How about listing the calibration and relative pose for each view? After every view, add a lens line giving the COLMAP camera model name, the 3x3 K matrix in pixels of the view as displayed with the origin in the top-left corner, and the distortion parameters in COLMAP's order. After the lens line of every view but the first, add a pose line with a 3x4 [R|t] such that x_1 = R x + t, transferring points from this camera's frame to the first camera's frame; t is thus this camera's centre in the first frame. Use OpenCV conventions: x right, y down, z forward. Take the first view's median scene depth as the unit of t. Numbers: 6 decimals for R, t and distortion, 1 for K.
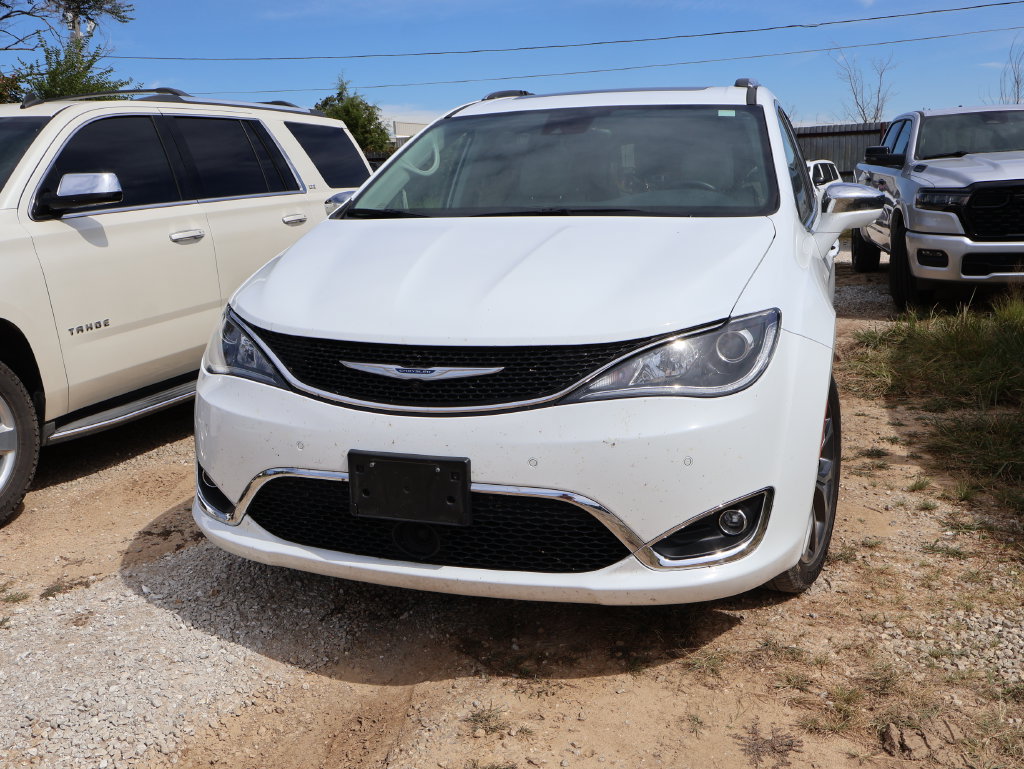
lens RADIAL K [[949.9, 0, 511.7], [0, 949.9, 400.8], [0, 0, 1]] dist [0.004172, -0.008284]
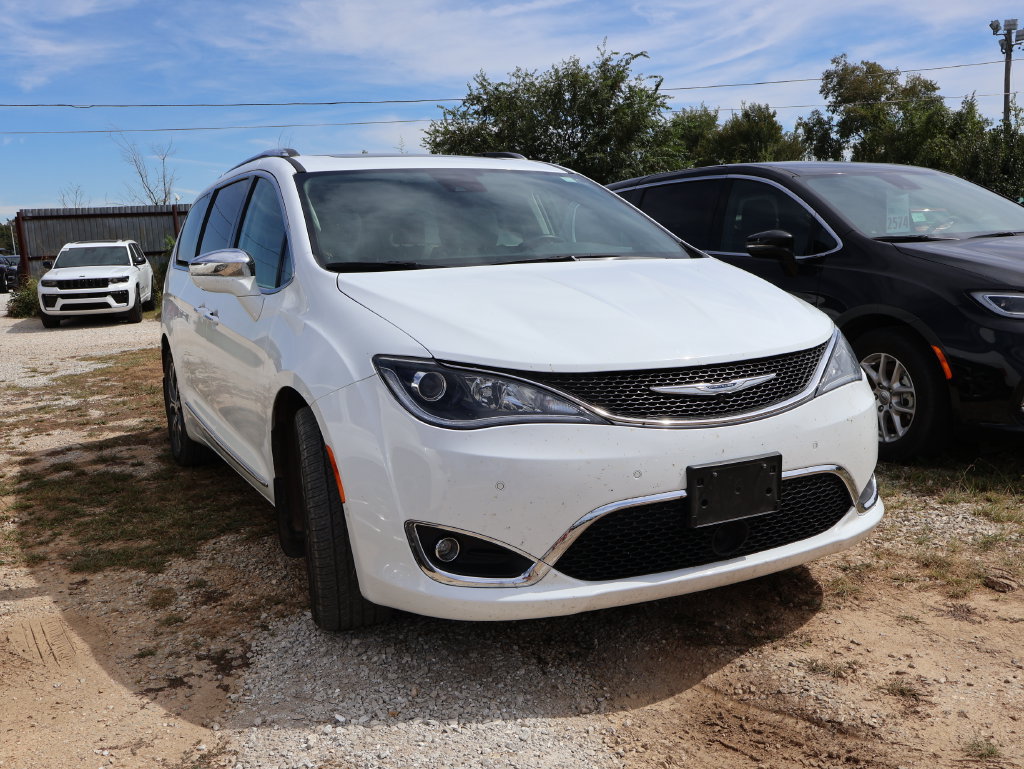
lens RADIAL K [[950.6, 0, 510.6], [0, 950.6, 403.5], [0, 0, 1]] dist [0.000236, 0.002059]
pose [[0.705897, -0.115949, 0.698760, -0.957345], [0.173462, 0.984770, -0.011826, -0.036720], [-0.686746, 0.129557, 0.715258, 0.332469]]
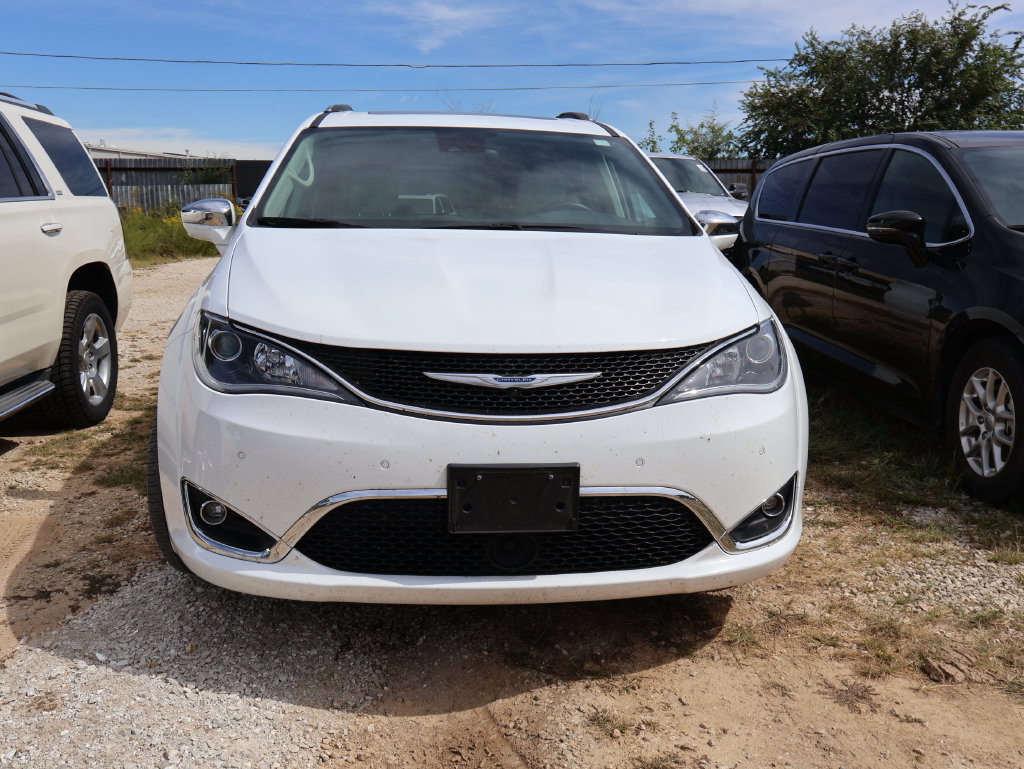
lens RADIAL K [[951.9, 0, 508.4], [0, 951.9, 386.4], [0, 0, 1]] dist [-0.010362, 0.013414]
pose [[0.909880, -0.035063, 0.413388, -0.463716], [0.052591, 0.998132, -0.031096, 0.005986], [-0.411525, 0.050034, 0.910024, 0.092556]]
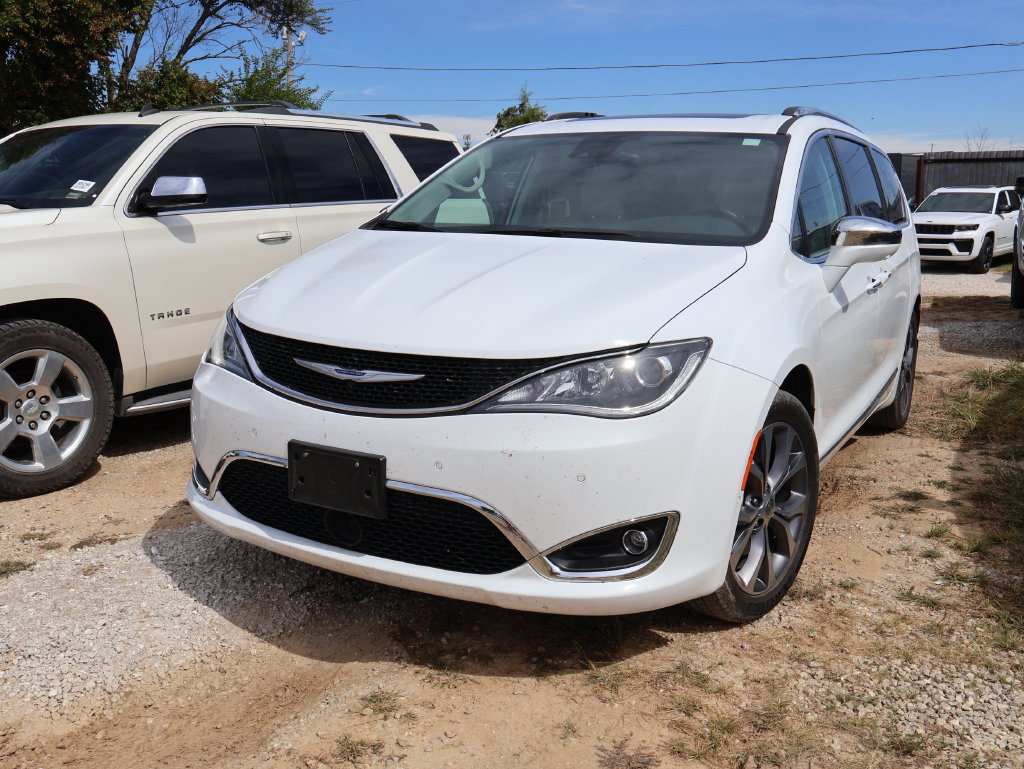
lens RADIAL K [[952.2, 0, 515.4], [0, 952.2, 385.6], [0, 0, 1]] dist [-0.005645, -0.001284]
pose [[0.981187, 0.075778, -0.177564, 0.250950], [-0.080227, 0.996614, -0.017999, -0.010365], [0.175598, 0.031906, 0.983945, -0.035833]]
